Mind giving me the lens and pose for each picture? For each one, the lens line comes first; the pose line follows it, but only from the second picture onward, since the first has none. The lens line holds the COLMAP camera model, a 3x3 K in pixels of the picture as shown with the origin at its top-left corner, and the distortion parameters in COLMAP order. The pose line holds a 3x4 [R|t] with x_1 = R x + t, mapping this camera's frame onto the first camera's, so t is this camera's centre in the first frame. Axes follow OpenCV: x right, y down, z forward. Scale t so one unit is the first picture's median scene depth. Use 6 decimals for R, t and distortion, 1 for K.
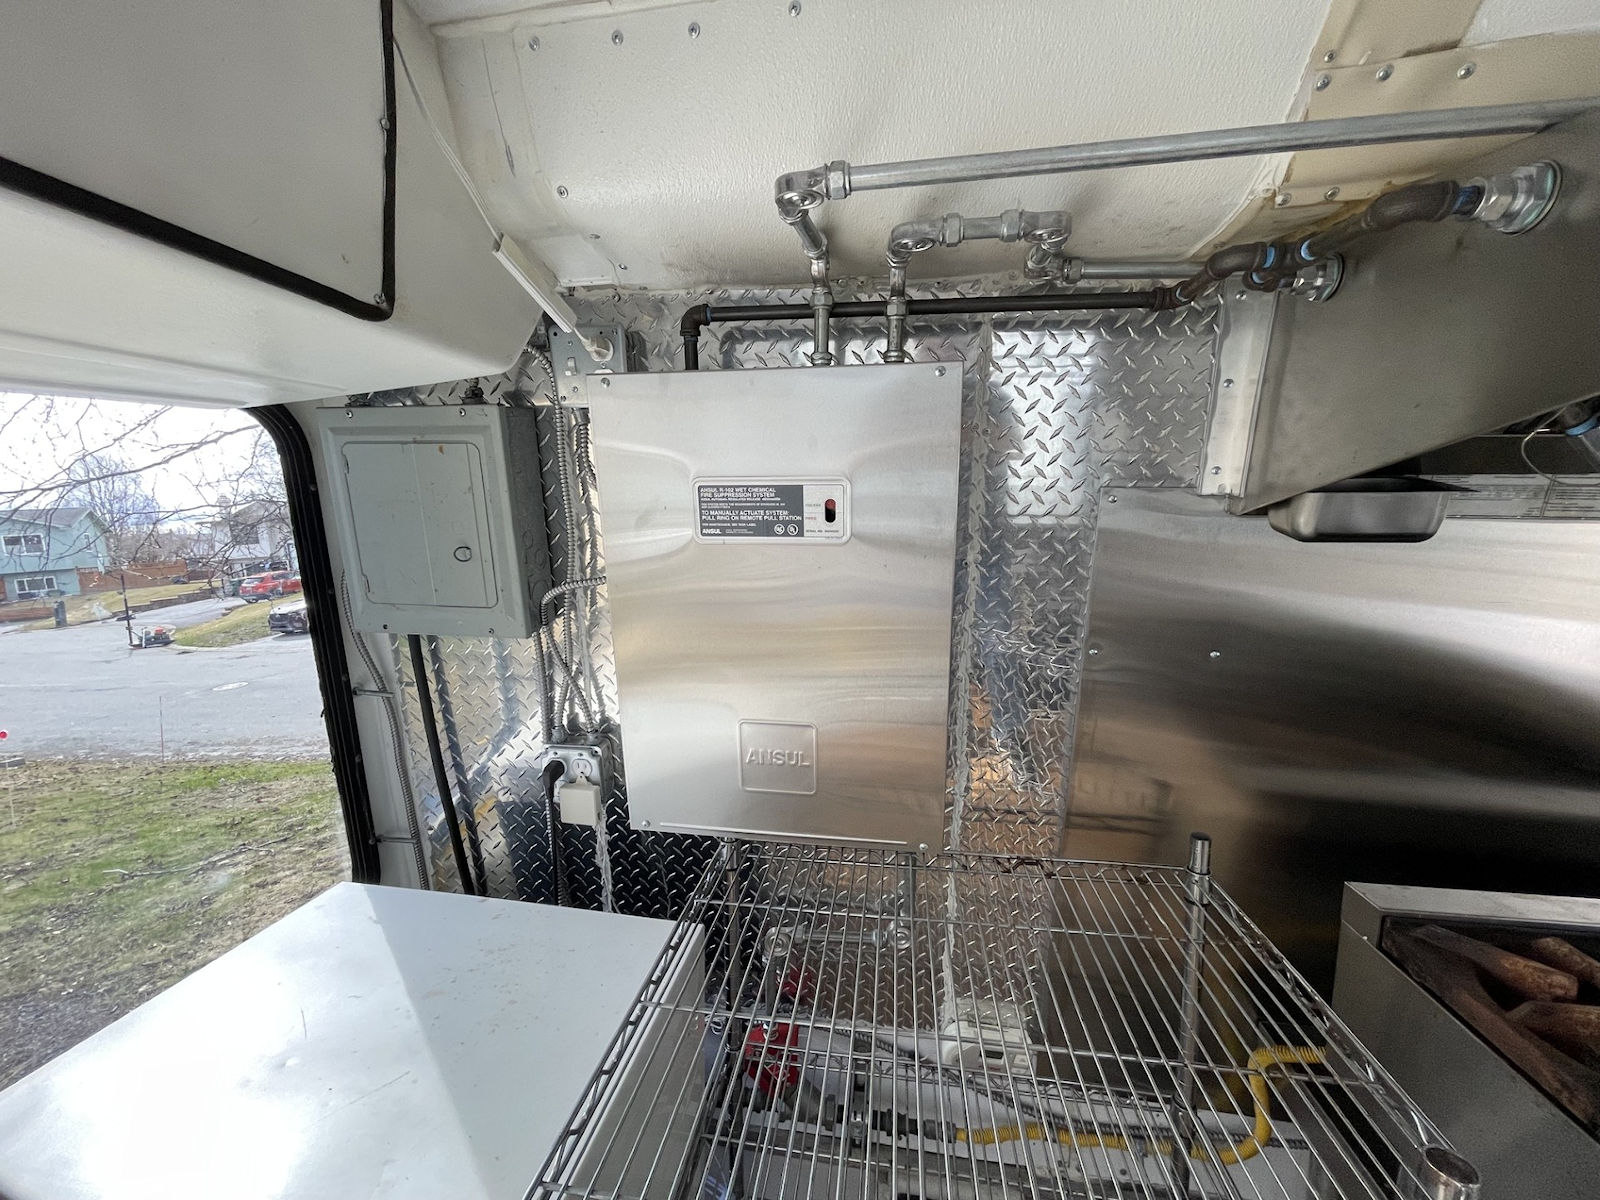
lens RADIAL K [[641.0, 0, 796.5], [0, 641.0, 591.1], [0, 0, 1]] dist [-0.002296, 0.000191]
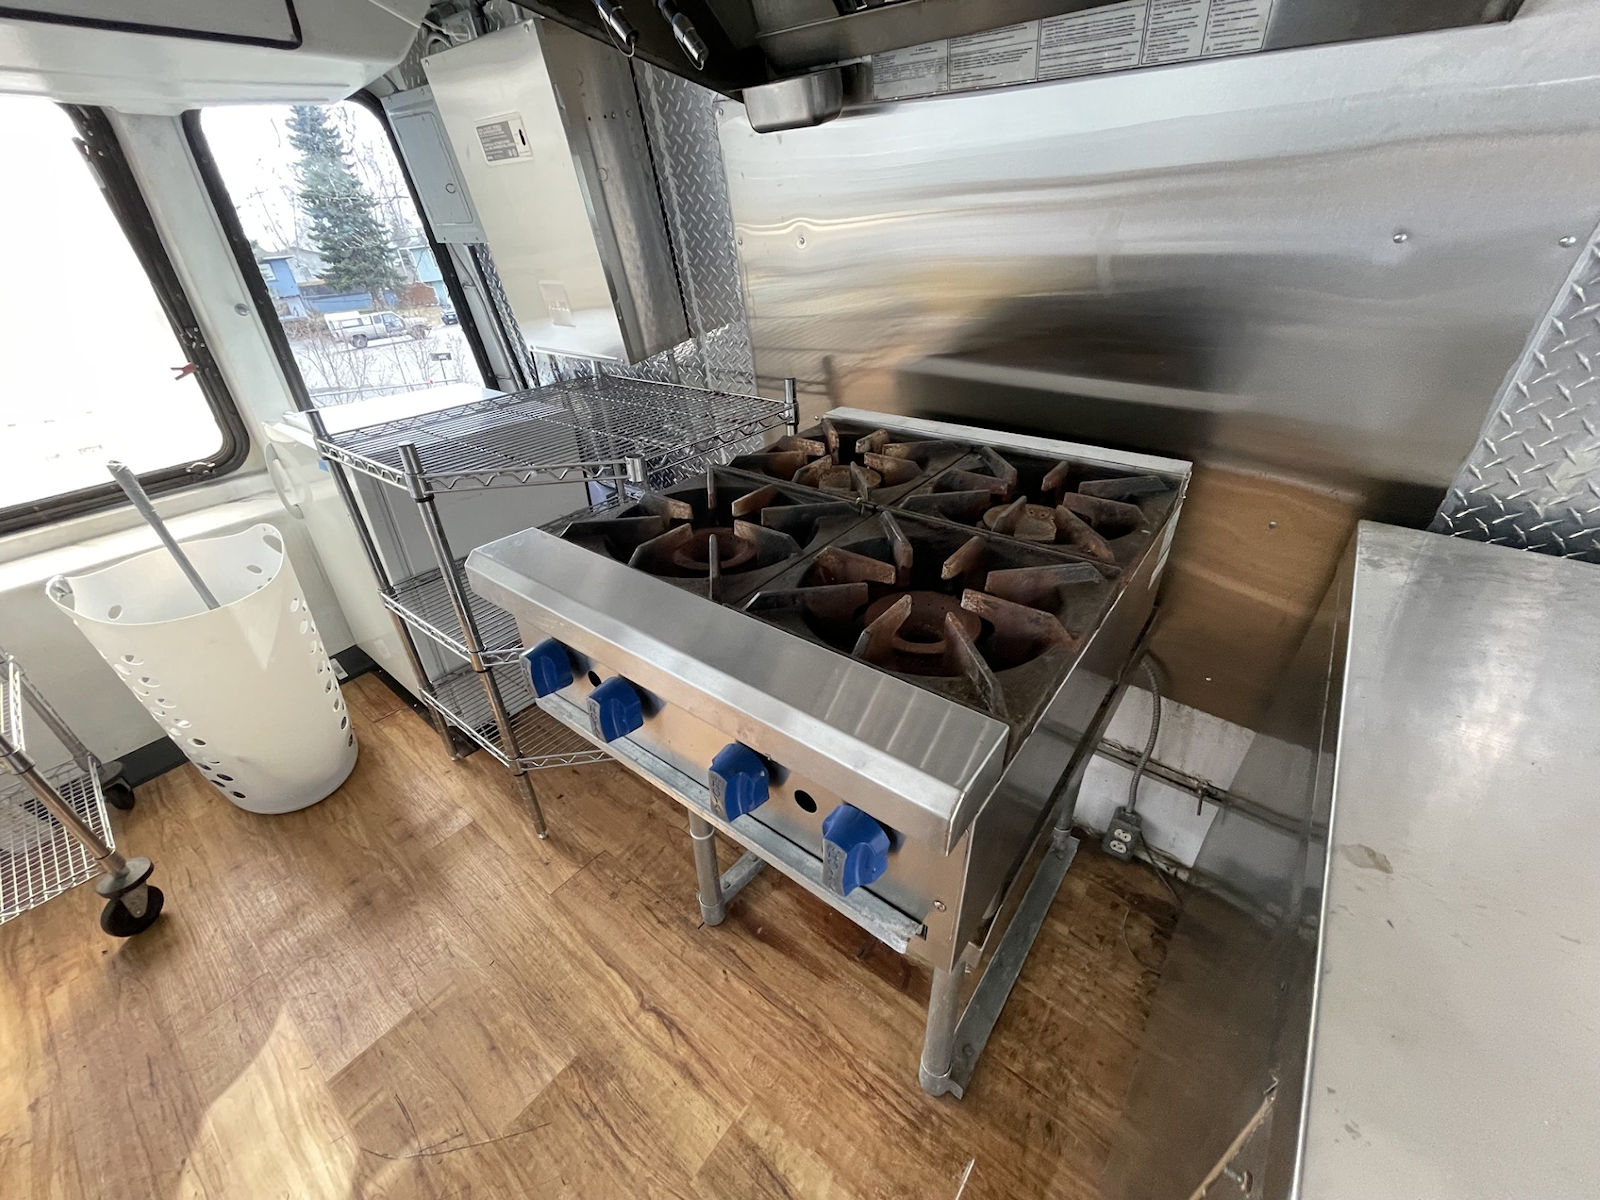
lens RADIAL K [[645.4, 0, 796.4], [0, 645.4, 592.3], [0, 0, 1]] dist [-0.000612, -0.000105]
pose [[0.868815, 0.222314, -0.442421, 1.300370], [-0.016750, 0.906219, 0.422478, 0.179365], [0.494853, -0.359645, 0.791060, -0.342299]]
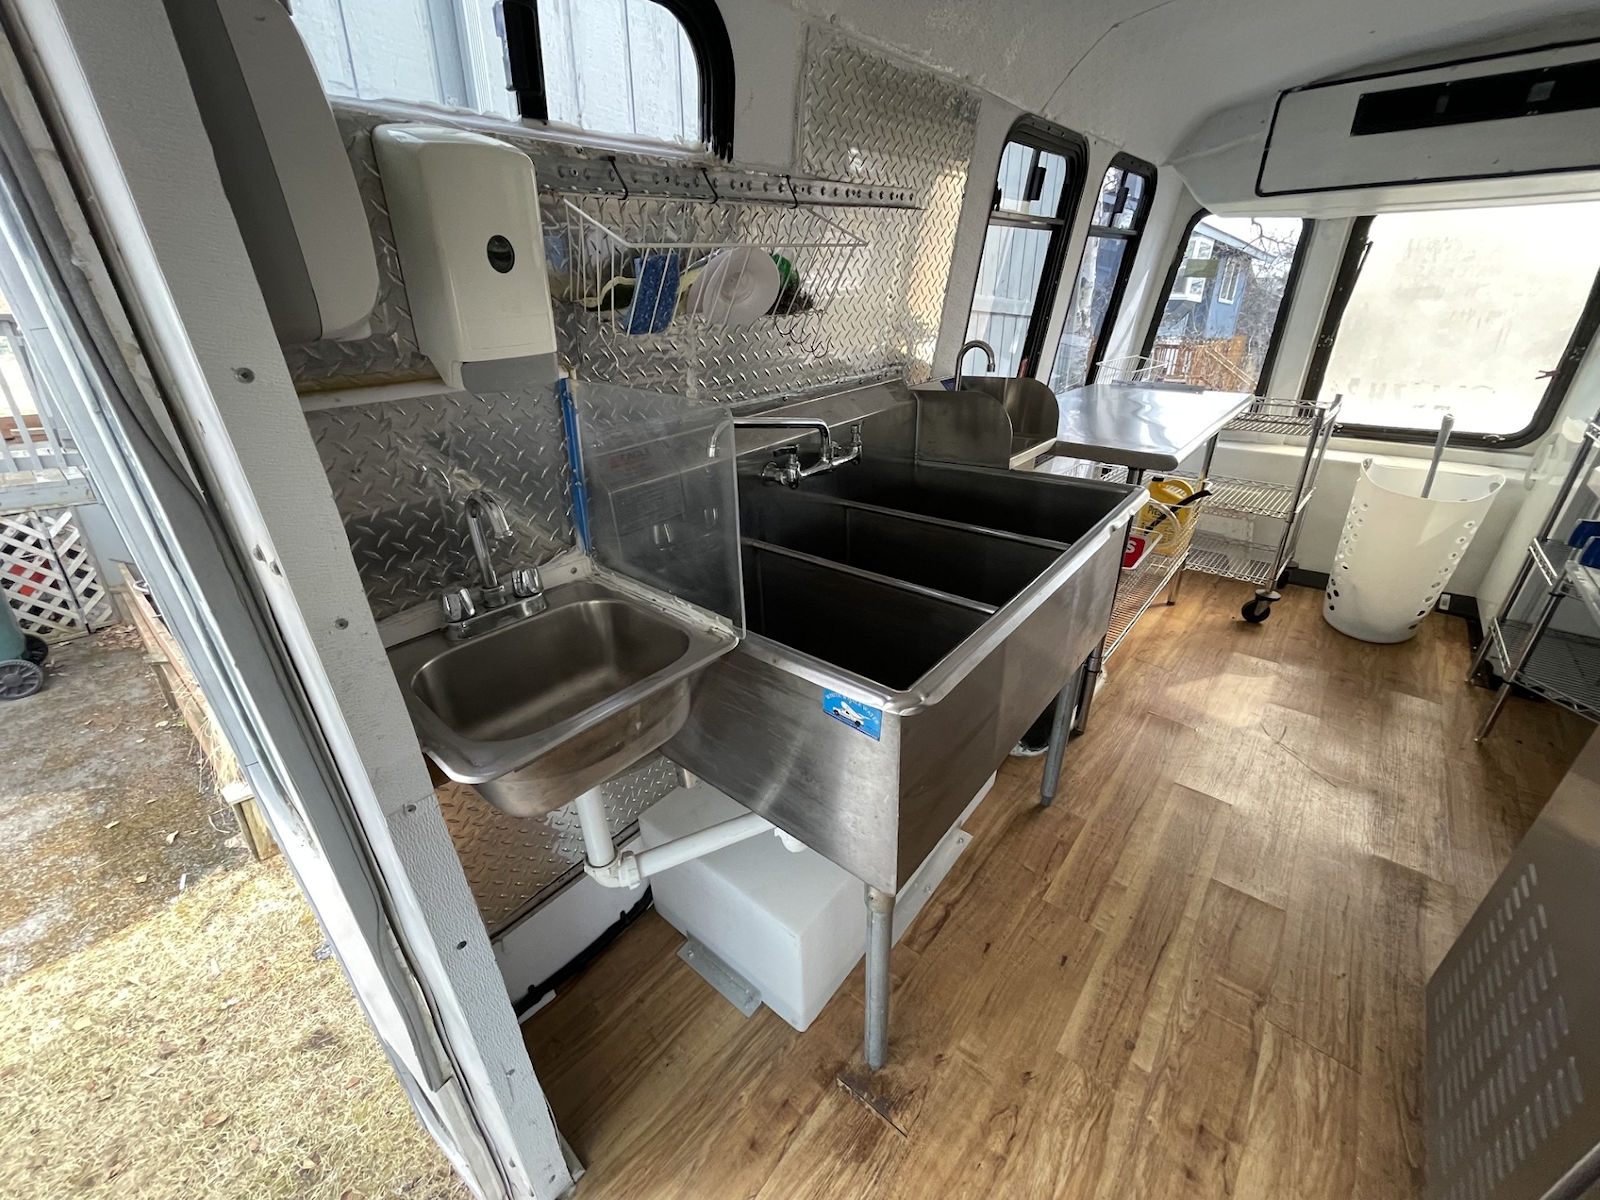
lens RADIAL K [[641.0, 0, 796.5], [0, 641.0, 591.1], [0, 0, 1]] dist [-0.002296, 0.000191]
pose [[-0.520805, 0.370762, -0.768959, 2.656587], [-0.077182, 0.876623, 0.474947, 0.190112], [0.850180, 0.306705, -0.427933, -0.711190]]
